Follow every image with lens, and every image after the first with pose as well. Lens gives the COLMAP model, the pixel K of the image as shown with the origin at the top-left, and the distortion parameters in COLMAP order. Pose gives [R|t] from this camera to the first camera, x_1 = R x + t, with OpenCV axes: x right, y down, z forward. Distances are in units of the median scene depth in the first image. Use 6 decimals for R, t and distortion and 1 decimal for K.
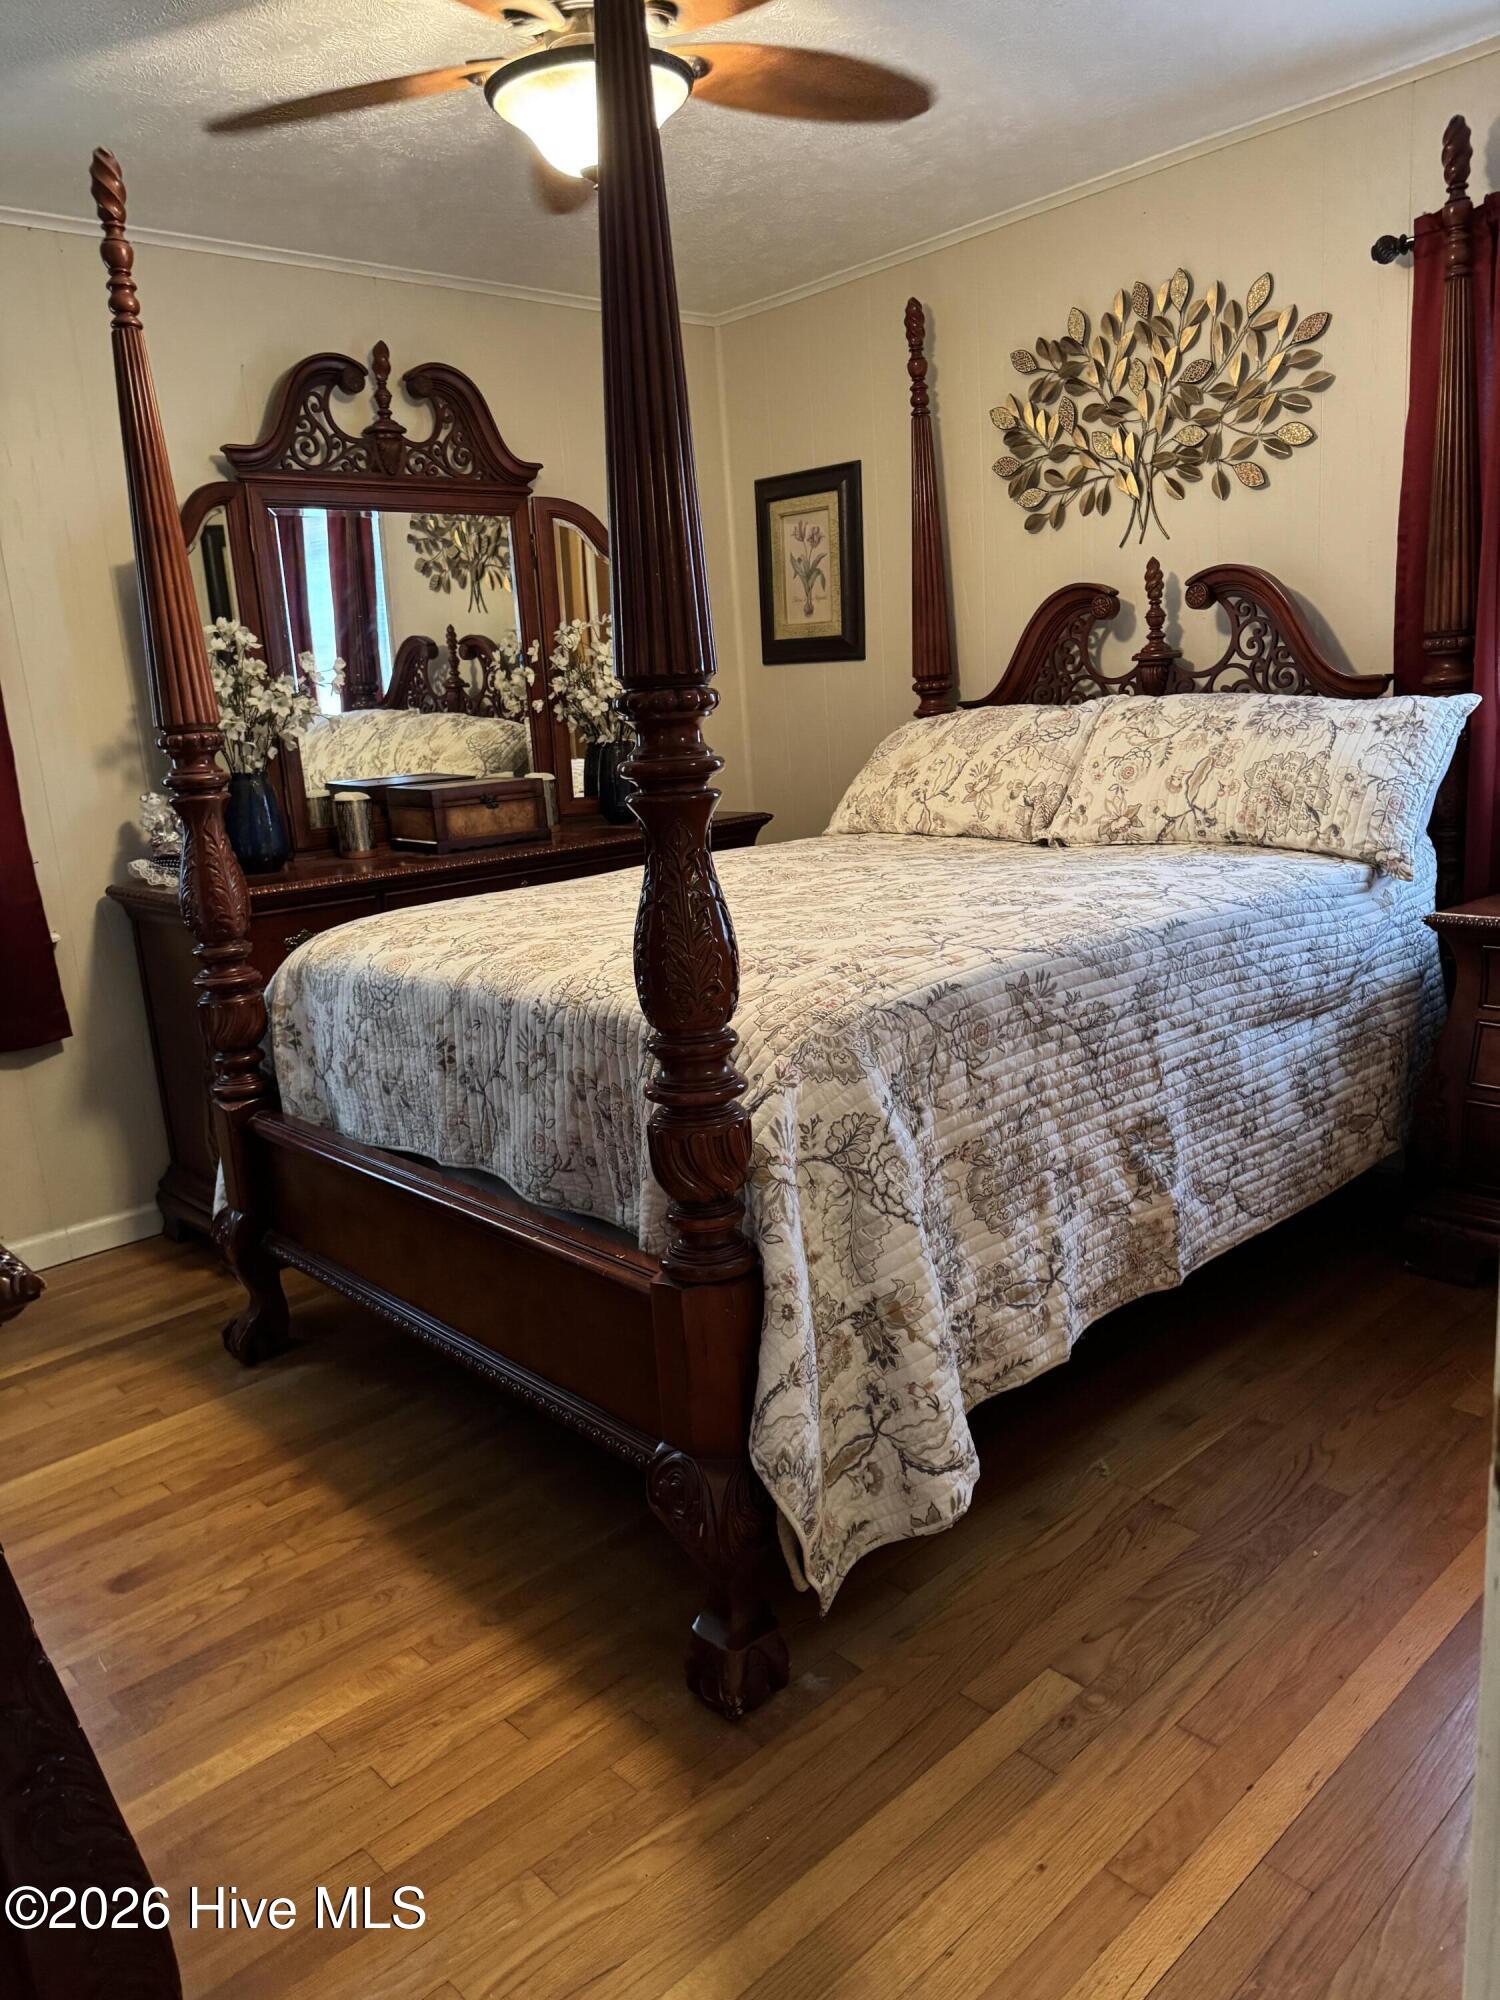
lens RADIAL K [[1427.7, 0, 734.2], [0, 1427.7, 1004.7], [0, 0, 1]] dist [-0.006002, -0.003090]
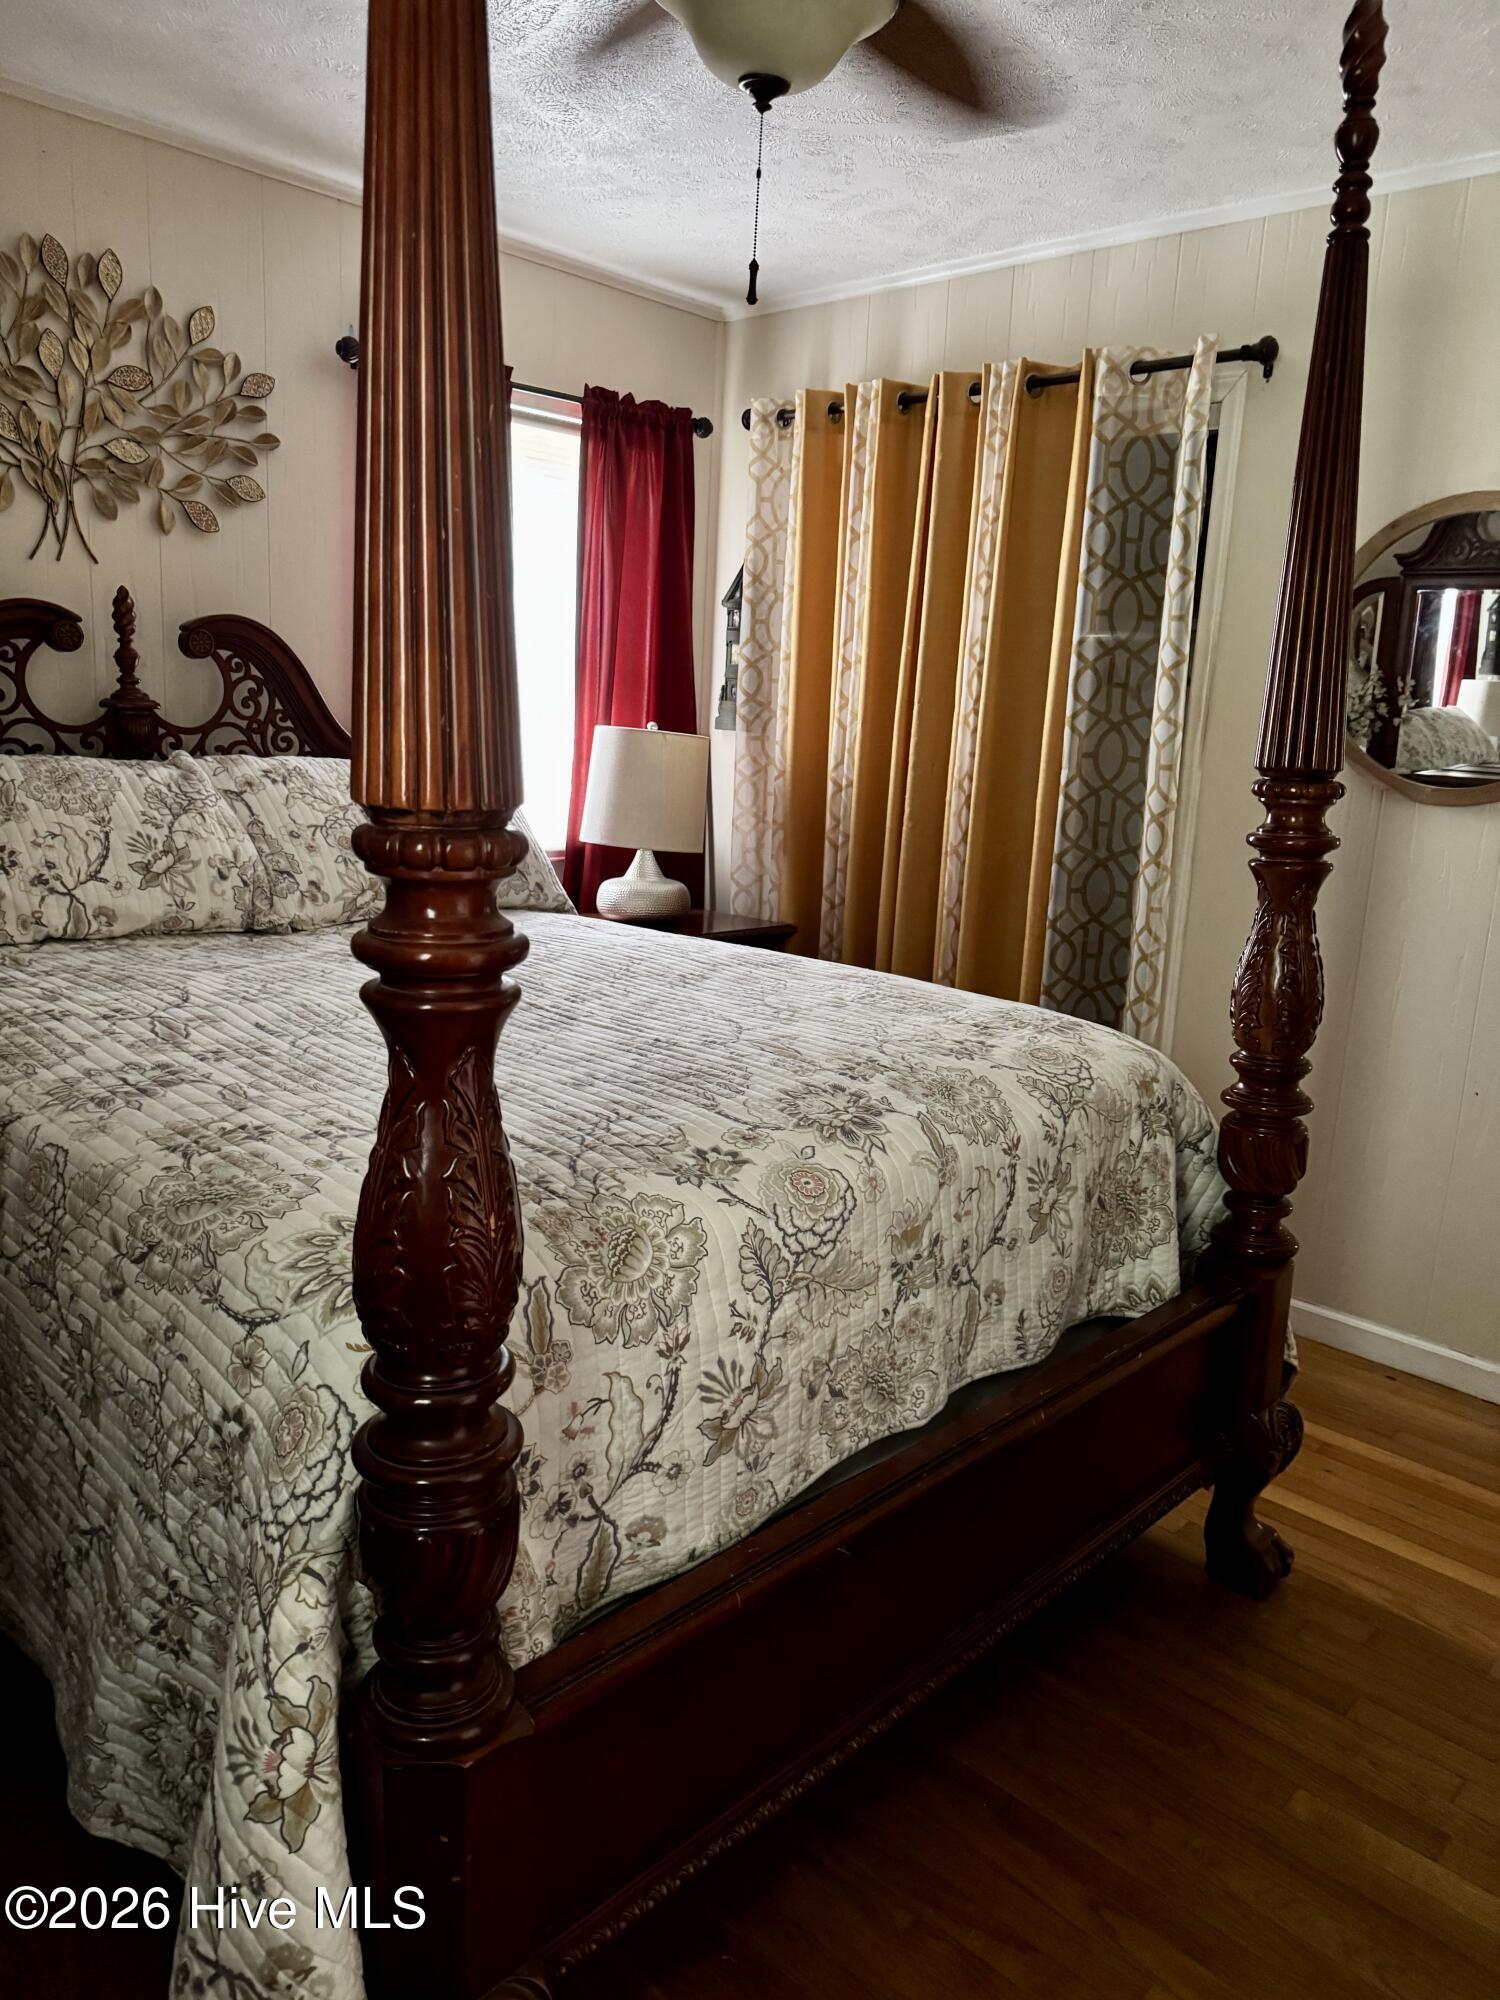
lens RADIAL K [[1427.7, 0, 735.3], [0, 1427.7, 997.0], [0, 0, 1]] dist [-0.006002, -0.003090]
pose [[-0.036555, -0.132634, 0.990491, -0.598520], [0.168527, 0.976140, 0.136932, -0.138826], [-0.985019, 0.171930, -0.013331, 0.729129]]
